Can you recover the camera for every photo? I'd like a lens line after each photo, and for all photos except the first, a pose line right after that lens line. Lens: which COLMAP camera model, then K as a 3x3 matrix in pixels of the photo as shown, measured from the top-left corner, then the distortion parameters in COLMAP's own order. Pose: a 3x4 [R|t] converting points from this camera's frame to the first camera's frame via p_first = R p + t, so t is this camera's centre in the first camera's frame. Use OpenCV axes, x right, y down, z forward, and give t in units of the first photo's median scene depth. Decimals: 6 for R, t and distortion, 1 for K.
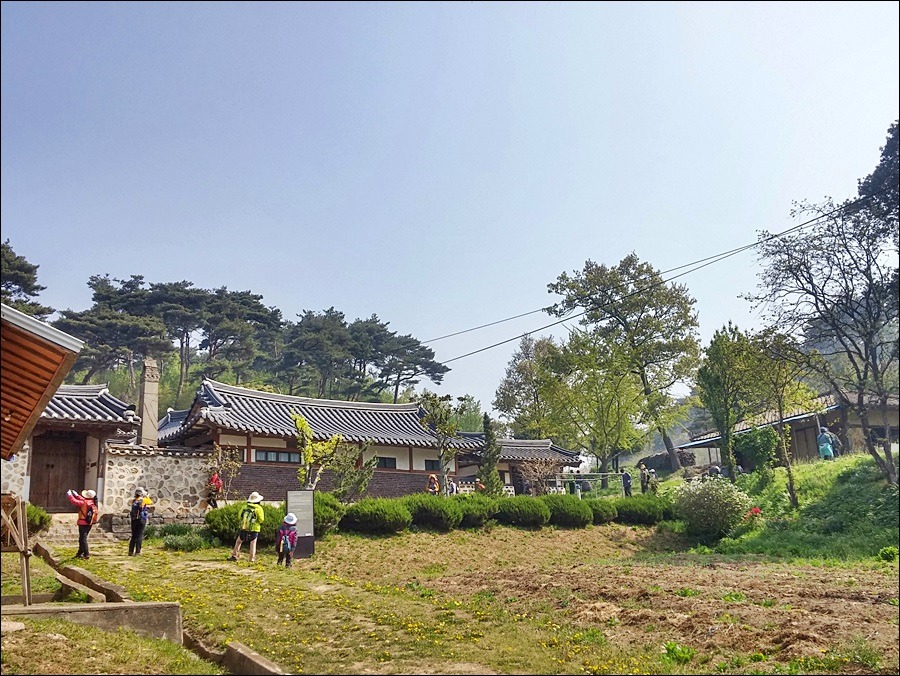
lens RADIAL K [[774.5, 0, 450.0], [0, 774.5, 338.0], [0, 0, 1]] dist [0.073715, -0.086851]
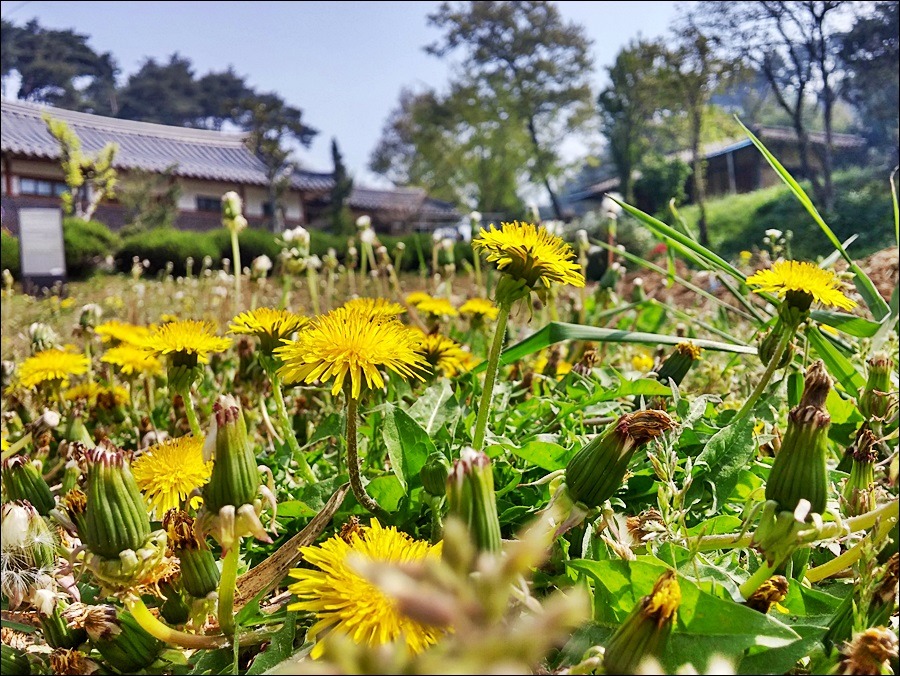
lens RADIAL K [[774.5, 0, 450.0], [0, 774.5, 338.0], [0, 0, 1]] dist [0.073715, -0.086851]
pose [[0.989109, -0.023490, 0.145302, 0.018676], [-0.016861, 0.962601, 0.270399, 0.037562], [-0.146219, -0.269904, 0.951720, 0.091464]]
